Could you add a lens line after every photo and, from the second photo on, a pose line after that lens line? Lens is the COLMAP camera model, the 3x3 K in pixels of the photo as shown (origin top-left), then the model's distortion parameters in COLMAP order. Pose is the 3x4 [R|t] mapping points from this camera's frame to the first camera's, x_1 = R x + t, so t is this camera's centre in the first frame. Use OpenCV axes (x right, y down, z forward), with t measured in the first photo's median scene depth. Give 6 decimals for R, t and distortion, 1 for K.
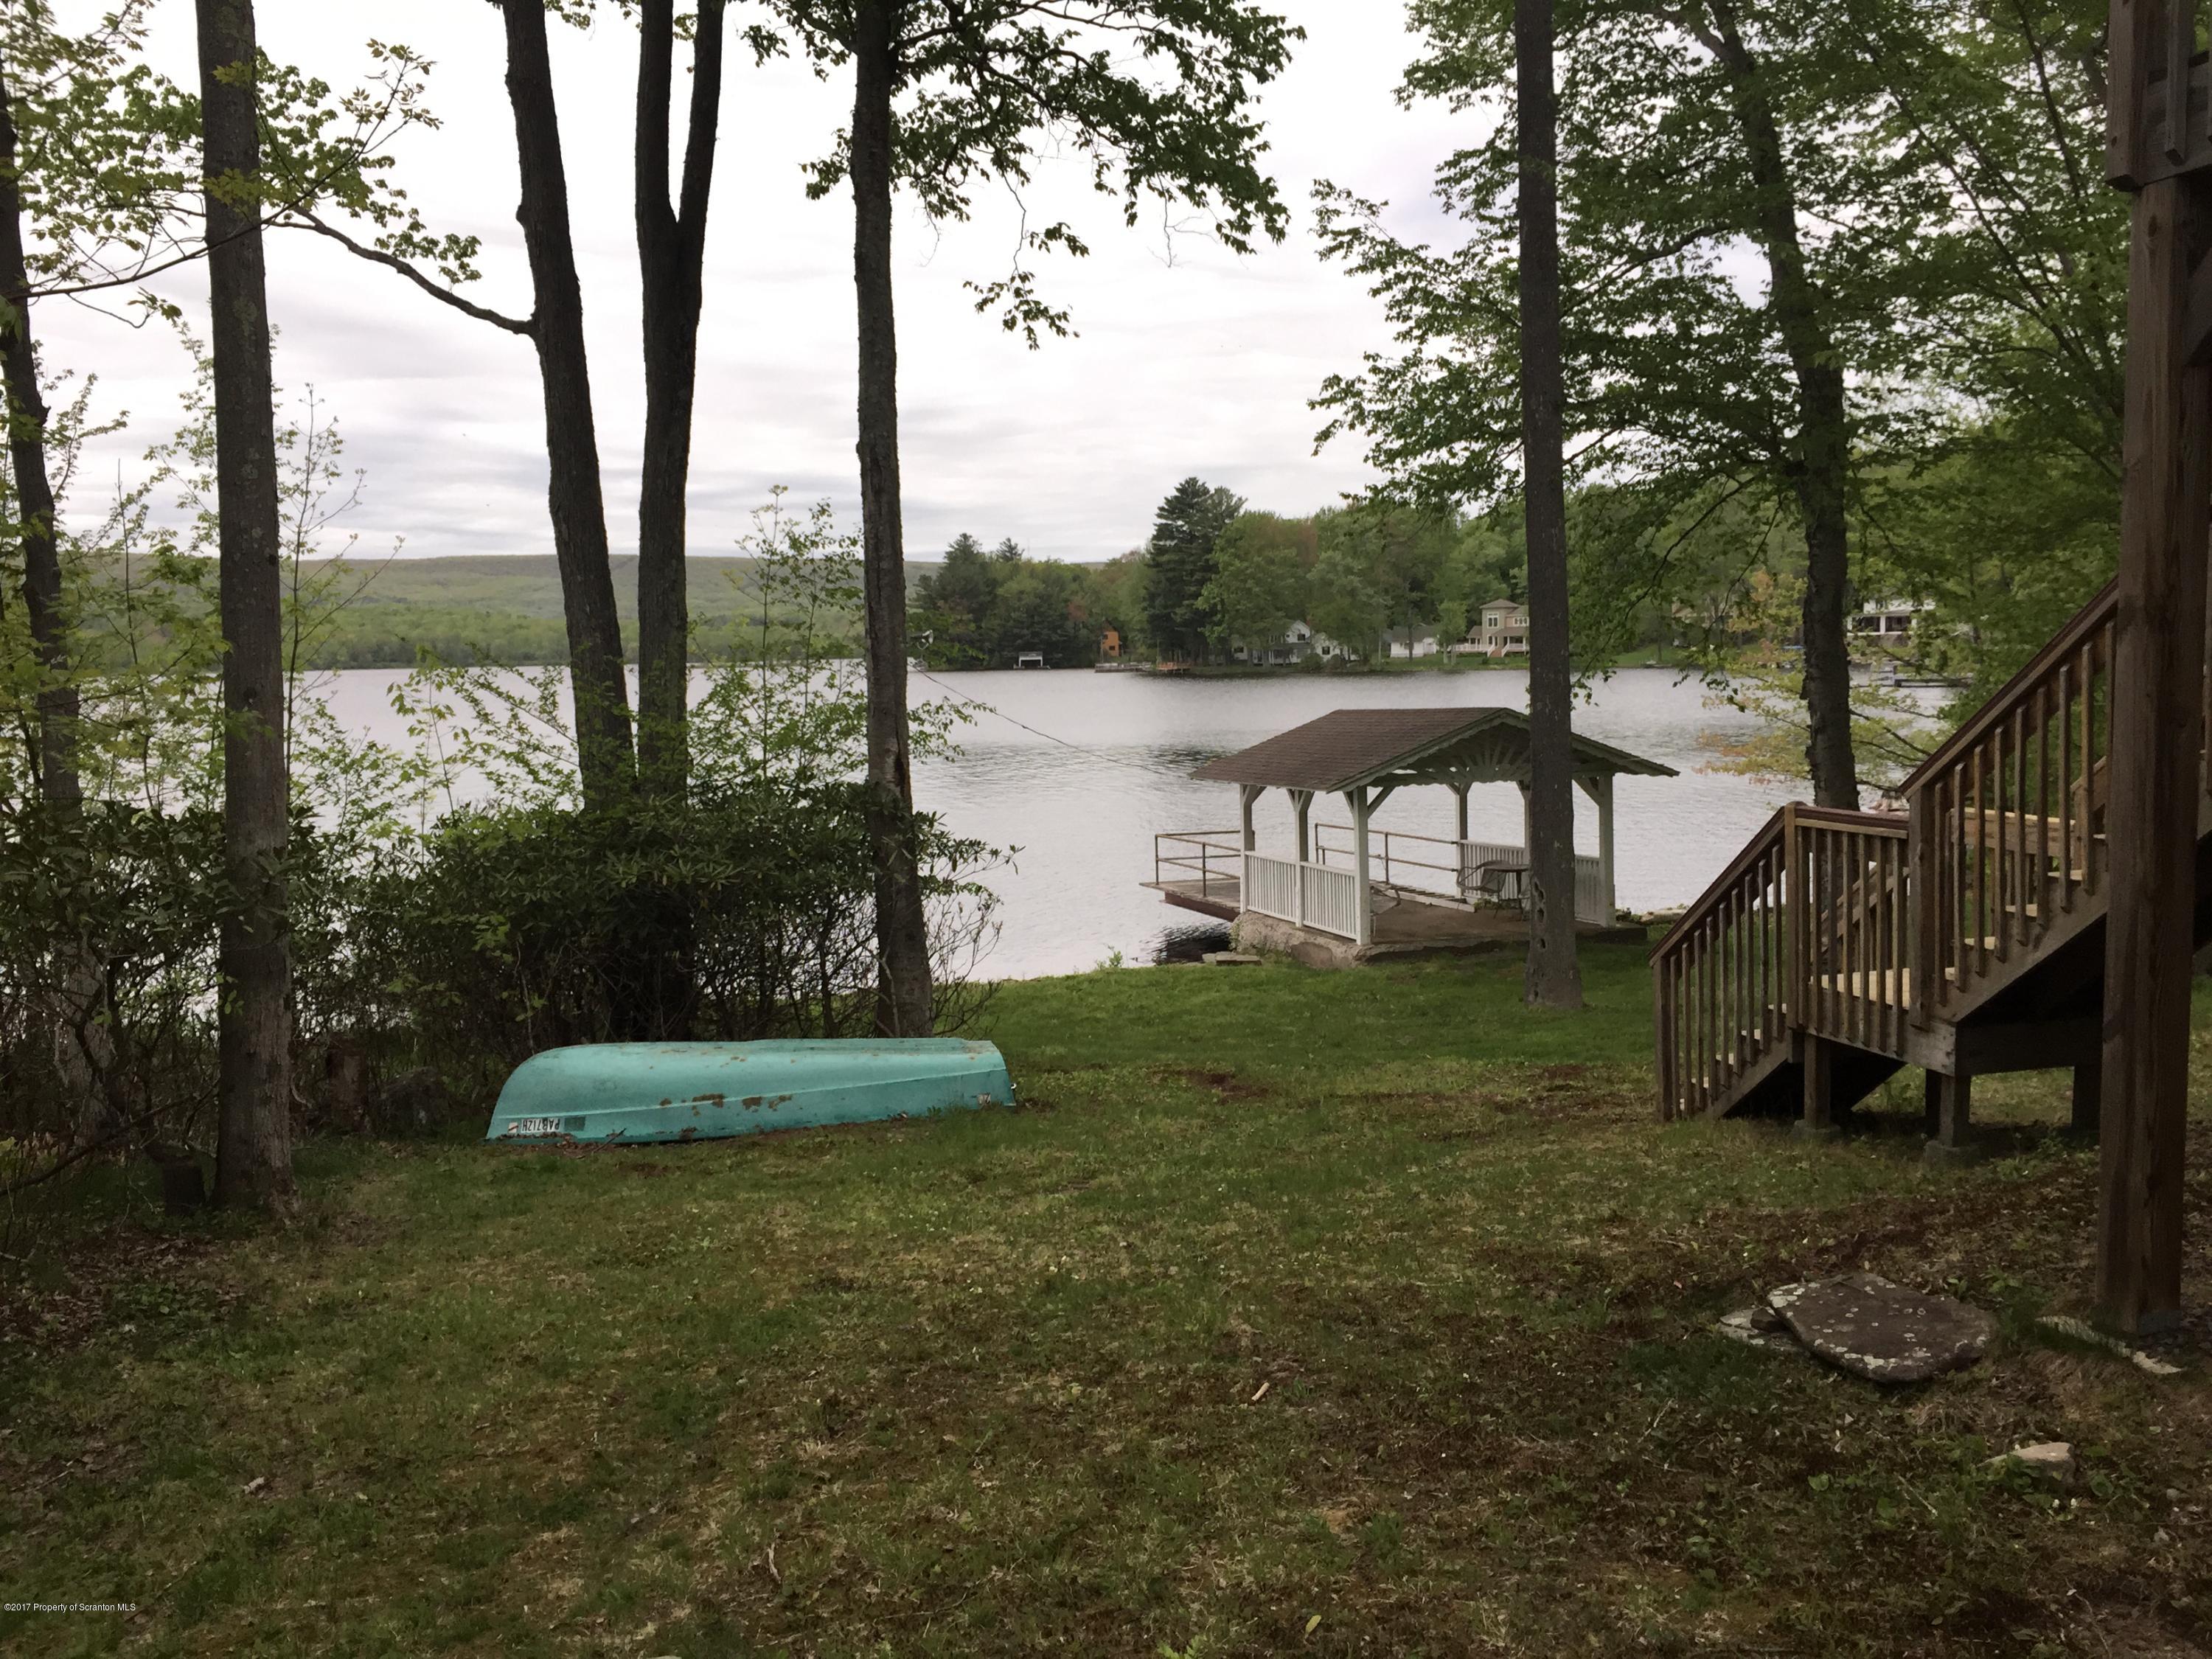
lens RADIAL K [[1898.7, 0, 1121.3], [0, 1898.7, 853.5], [0, 0, 1]] dist [0.031010, -0.012867]
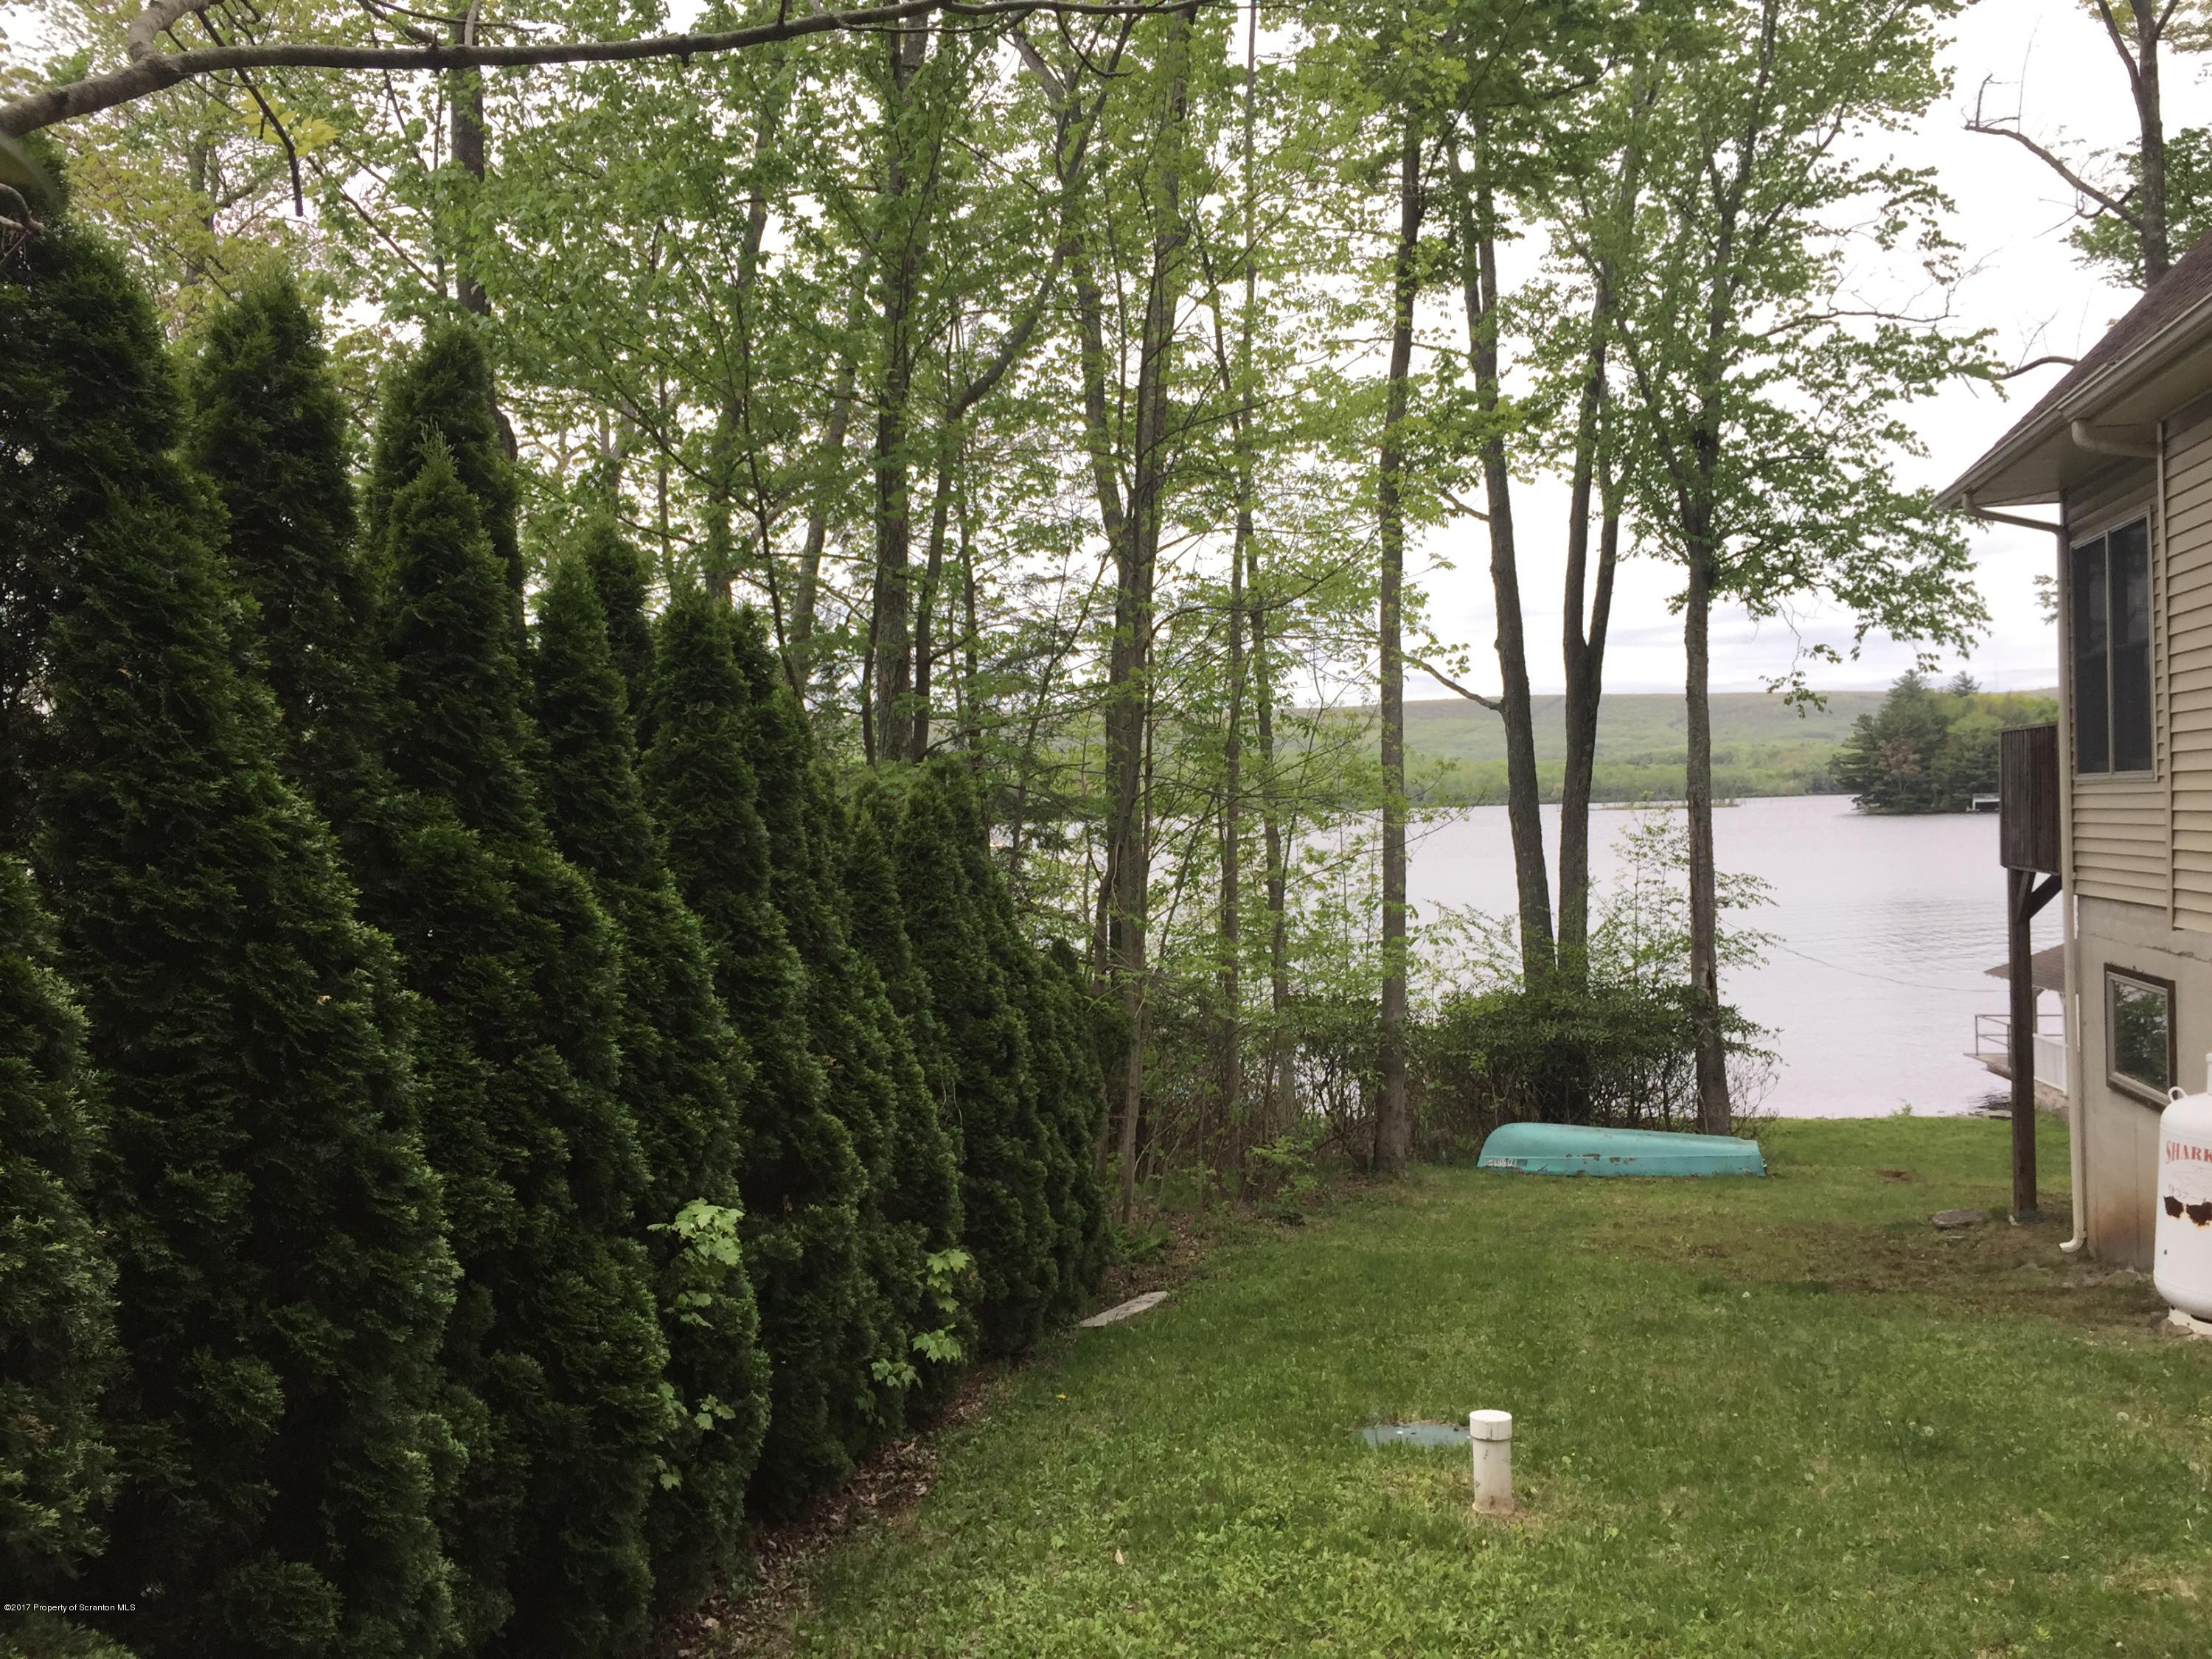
lens RADIAL K [[1898.7, 0, 1127.3], [0, 1898.7, 839.2], [0, 0, 1]] dist [0.031010, -0.012867]
pose [[0.891188, -0.002574, -0.453626, 0.176662], [-0.035930, 0.996442, -0.076240, -0.018048], [0.452208, 0.084243, 0.887925, -0.699515]]
